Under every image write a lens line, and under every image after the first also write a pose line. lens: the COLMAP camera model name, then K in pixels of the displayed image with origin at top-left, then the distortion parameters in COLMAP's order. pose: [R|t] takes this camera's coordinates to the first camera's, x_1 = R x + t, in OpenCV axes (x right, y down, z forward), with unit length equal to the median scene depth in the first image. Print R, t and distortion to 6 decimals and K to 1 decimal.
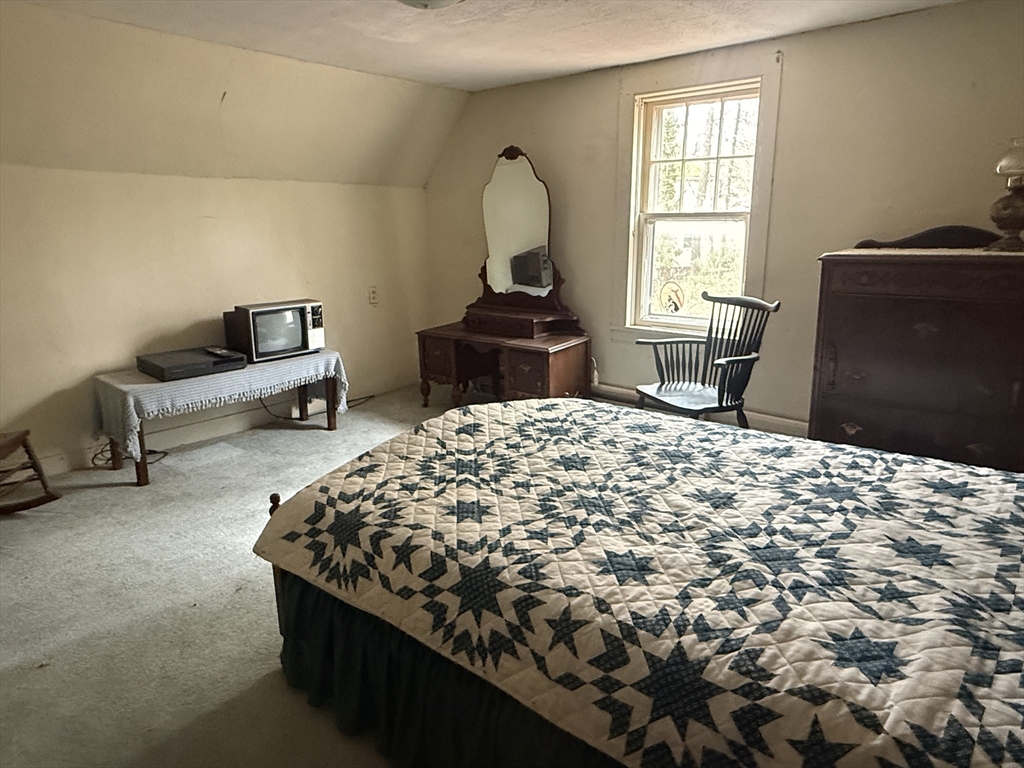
lens RADIAL K [[648.7, 0, 512.0], [0, 648.7, 384.0], [0, 0, 1]] dist [0.000300, 0.003267]
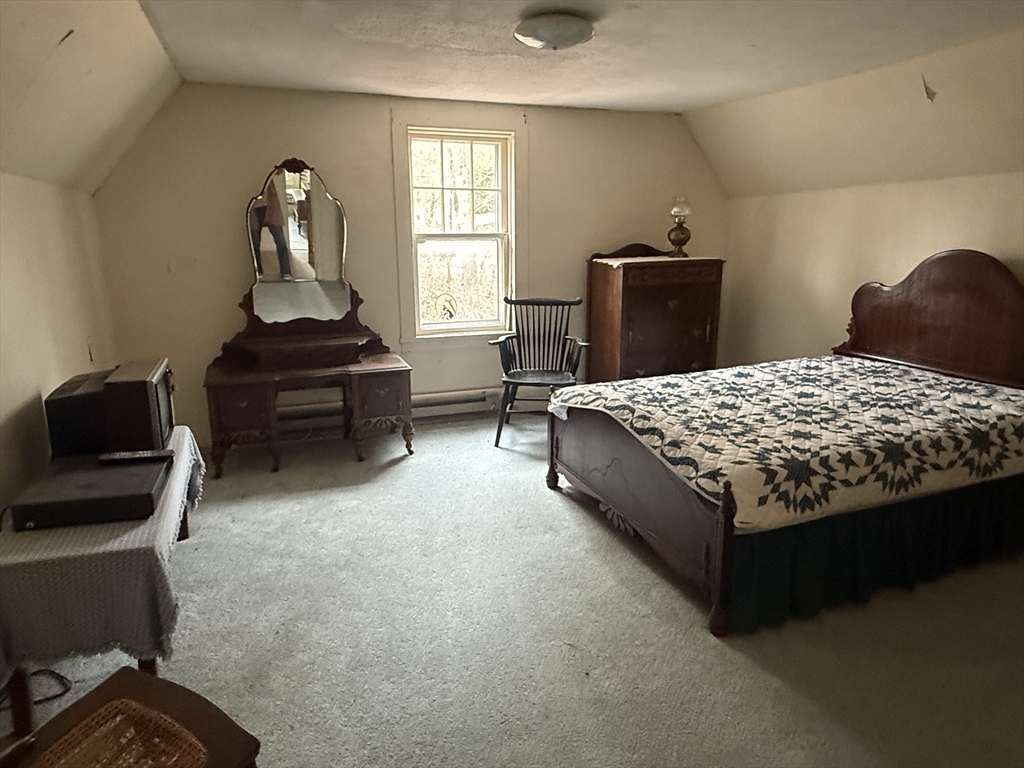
lens RADIAL K [[648.7, 0, 512.0], [0, 648.7, 384.0], [0, 0, 1]] dist [0.000300, 0.003267]
pose [[0.480696, -0.192172, 0.855571, -0.795618], [0.210431, 0.972460, 0.100198, -0.102384], [-0.851264, 0.131874, 0.507896, 0.379066]]
